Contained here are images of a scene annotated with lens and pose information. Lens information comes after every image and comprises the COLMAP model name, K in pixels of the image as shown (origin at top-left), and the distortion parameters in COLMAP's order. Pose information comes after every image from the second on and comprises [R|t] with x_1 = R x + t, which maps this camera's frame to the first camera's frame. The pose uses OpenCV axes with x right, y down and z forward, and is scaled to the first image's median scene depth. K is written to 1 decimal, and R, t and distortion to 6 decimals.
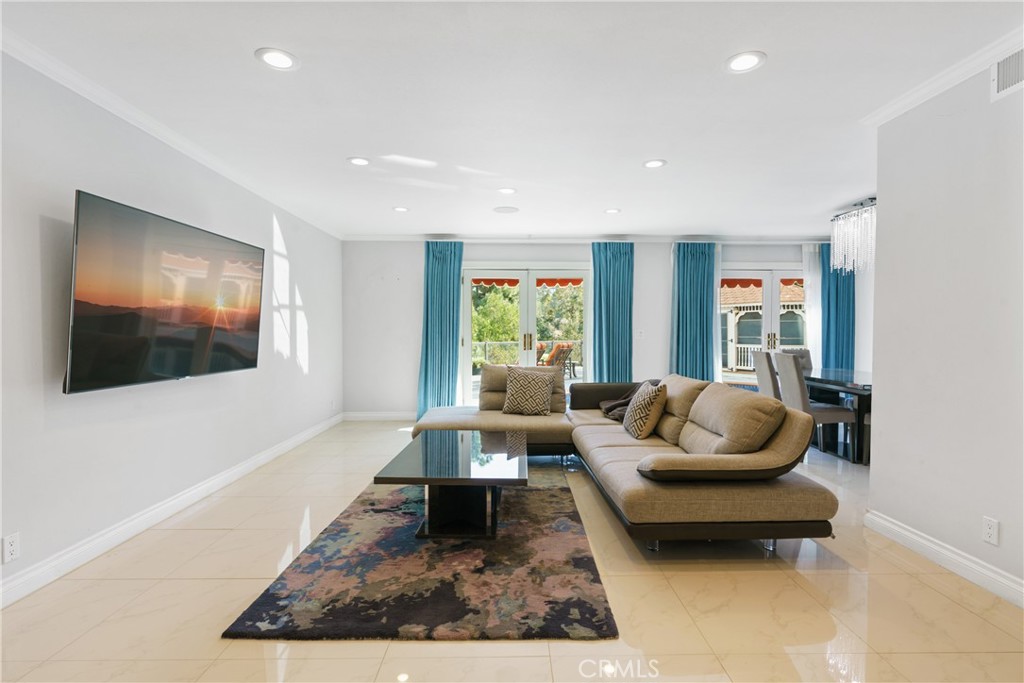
lens RADIAL K [[506.7, 0, 509.5], [0, 506.7, 351.0], [0, 0, 1]] dist [-0.001377, 0.000485]
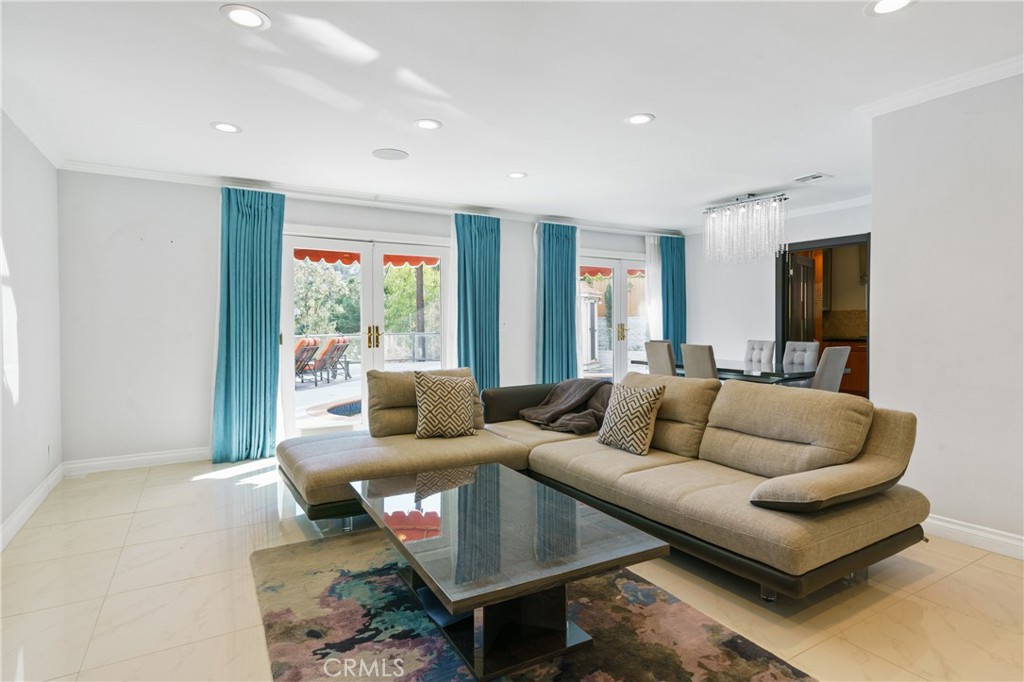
lens RADIAL K [[546.0, 0, 509.0], [0, 546.0, 337.8], [0, 0, 1]] dist [0.000001, 0.000732]
pose [[0.862975, -0.017832, 0.504932, -0.373998], [0.023744, 0.999704, -0.005276, -0.013968], [-0.504688, 0.016542, 0.863143, 0.362039]]
